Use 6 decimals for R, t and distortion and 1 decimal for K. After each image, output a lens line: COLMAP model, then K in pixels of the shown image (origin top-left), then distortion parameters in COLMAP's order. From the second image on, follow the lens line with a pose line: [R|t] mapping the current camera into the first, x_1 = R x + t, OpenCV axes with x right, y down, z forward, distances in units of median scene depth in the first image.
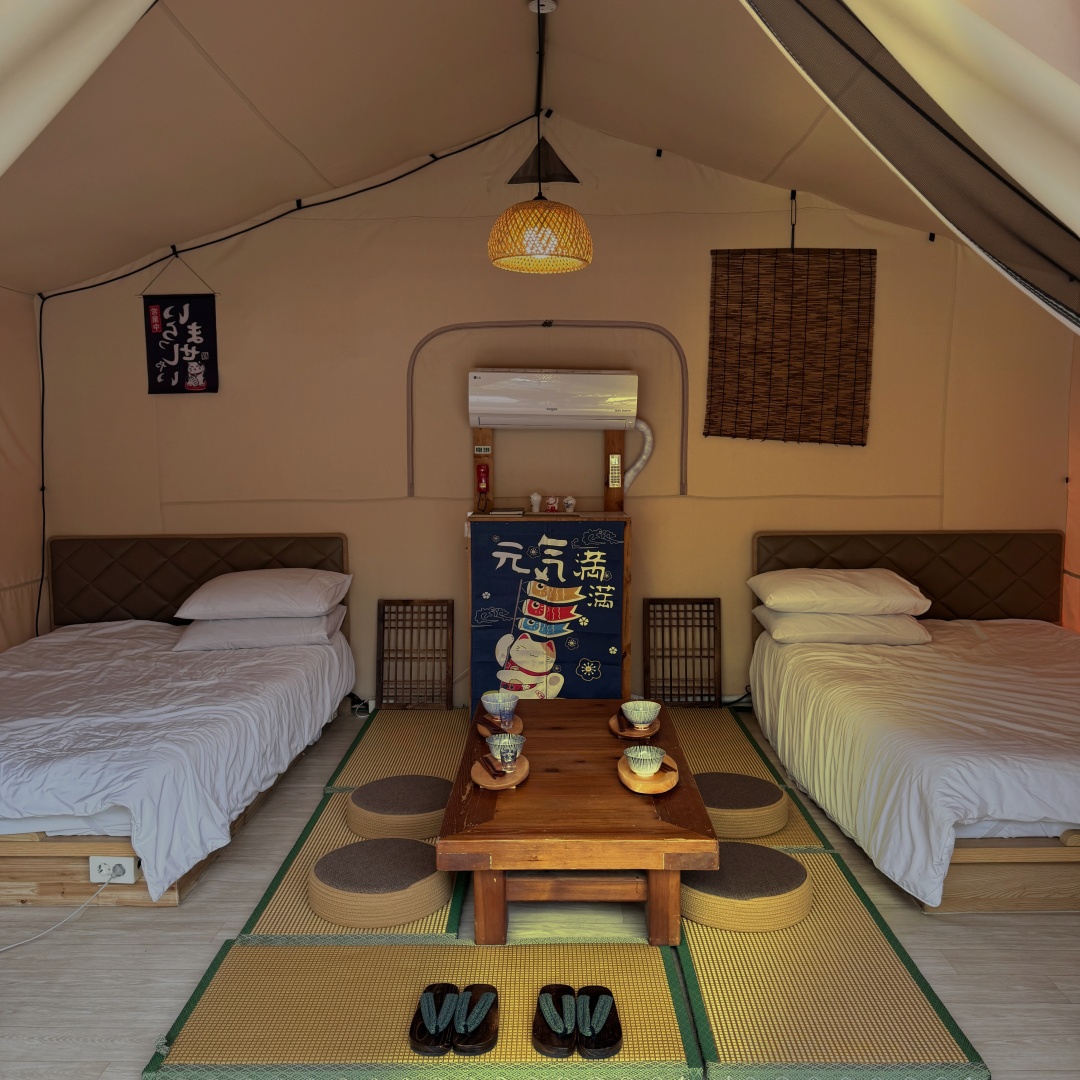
lens RADIAL K [[1015.8, 0, 540.0], [0, 1015.8, 540.0], [0, 0, 1]] dist [0.189813, -0.419999]
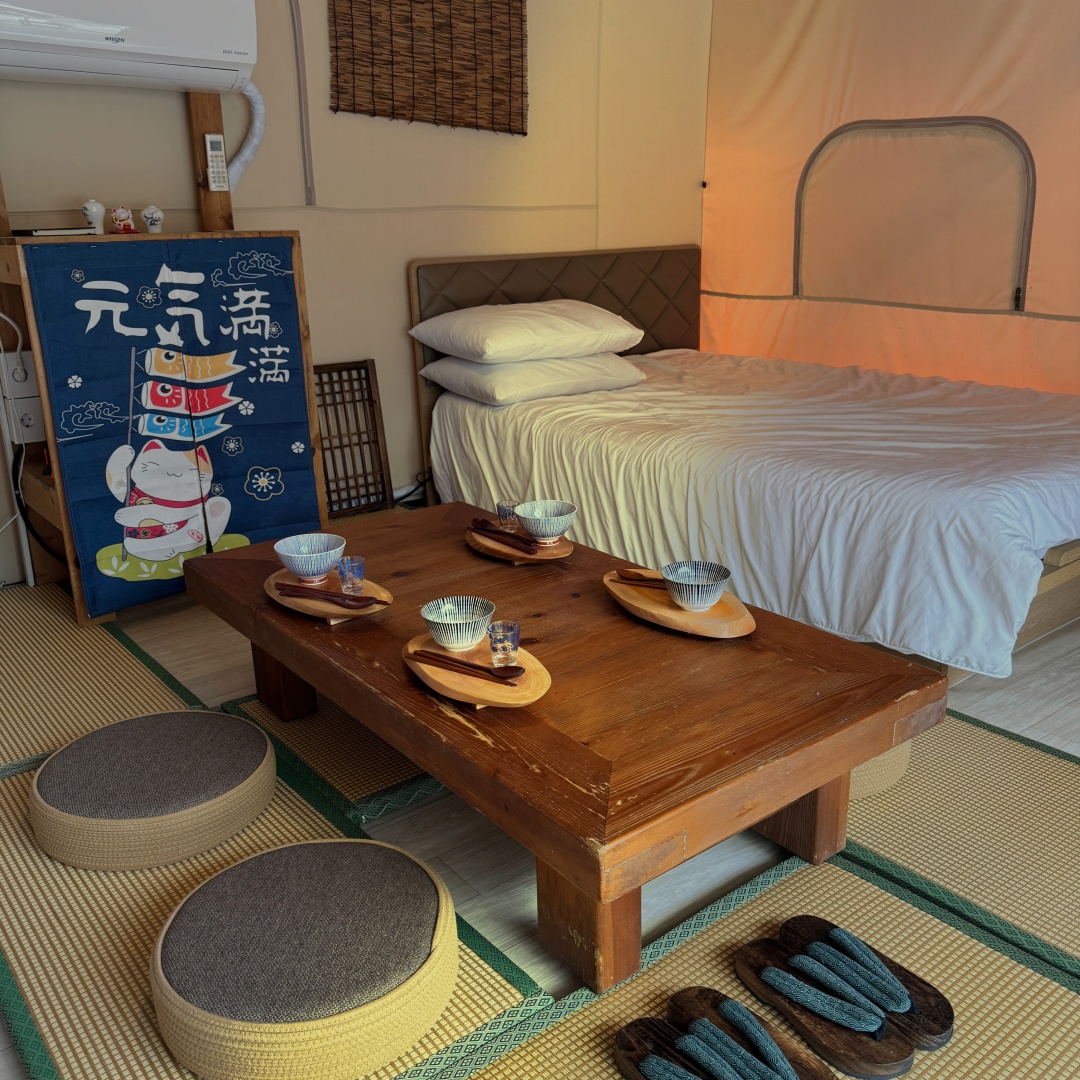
lens RADIAL K [[1015.8, 0, 540.0], [0, 1015.8, 540.0], [0, 0, 1]] dist [0.189813, -0.419999]
pose [[0.780175, -0.199490, 0.592900, -0.207077], [0.078642, 0.971547, 0.223410, 0.031661], [-0.620599, -0.127672, 0.773665, 0.389977]]
